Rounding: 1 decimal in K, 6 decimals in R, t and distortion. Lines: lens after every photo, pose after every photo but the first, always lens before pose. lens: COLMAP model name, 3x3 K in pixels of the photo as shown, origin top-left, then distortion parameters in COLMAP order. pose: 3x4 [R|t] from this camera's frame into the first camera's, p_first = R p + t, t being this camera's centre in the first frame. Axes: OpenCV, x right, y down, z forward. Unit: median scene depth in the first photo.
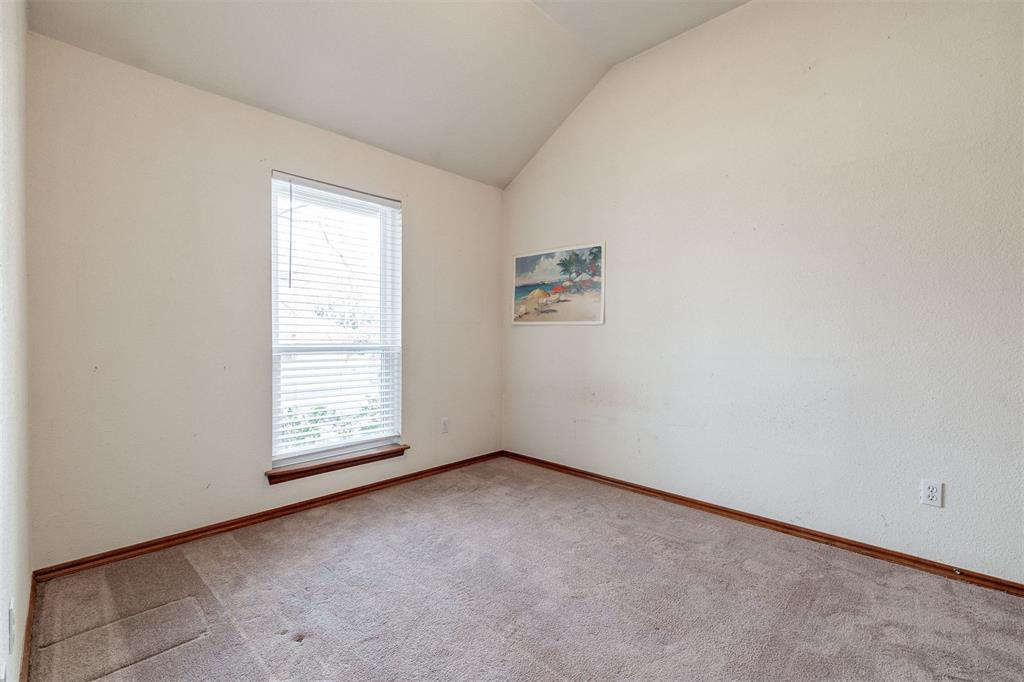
lens RADIAL K [[441.9, 0, 494.3], [0, 441.9, 340.1], [0, 0, 1]] dist [-0.001772, 0.000312]
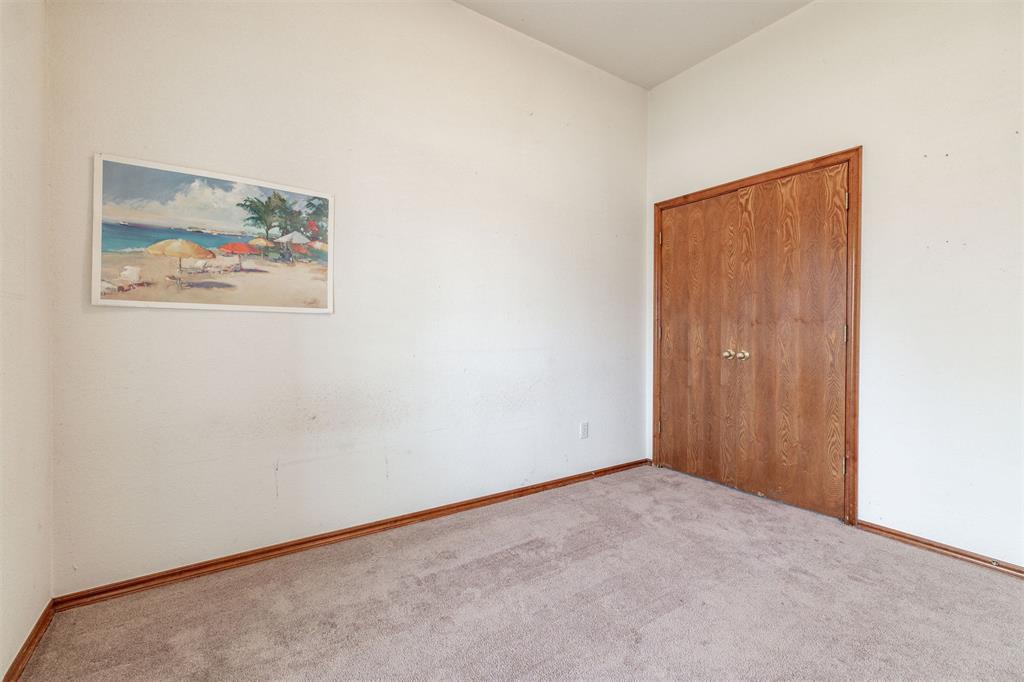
lens RADIAL K [[441.9, 0, 512.8], [0, 441.9, 337.8], [0, 0, 1]] dist [-0.001772, 0.000312]
pose [[0.193906, -0.013740, 0.980924, -0.366108], [0.010735, 0.999872, 0.011884, -0.002976], [-0.980961, 0.008226, 0.194029, 0.571282]]
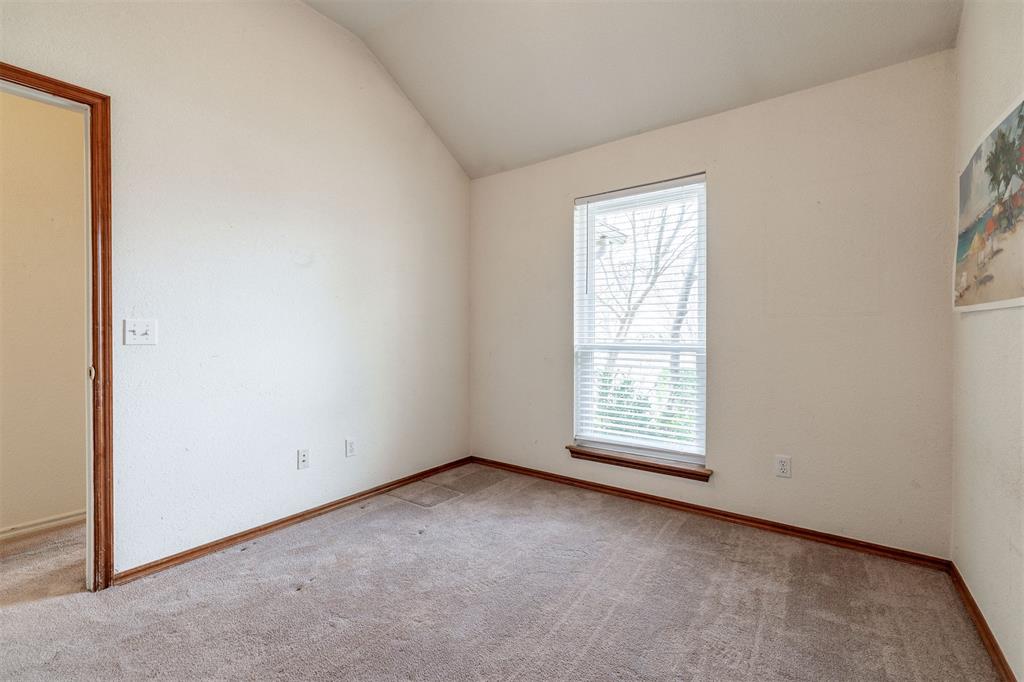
lens RADIAL K [[441.9, 0, 510.9], [0, 441.9, 335.6], [0, 0, 1]] dist [-0.001772, 0.000312]
pose [[0.149732, 0.000058, -0.988727, 0.525320], [-0.010620, 0.999942, -0.001550, -0.003925], [0.988670, 0.010732, 0.149724, 0.501552]]
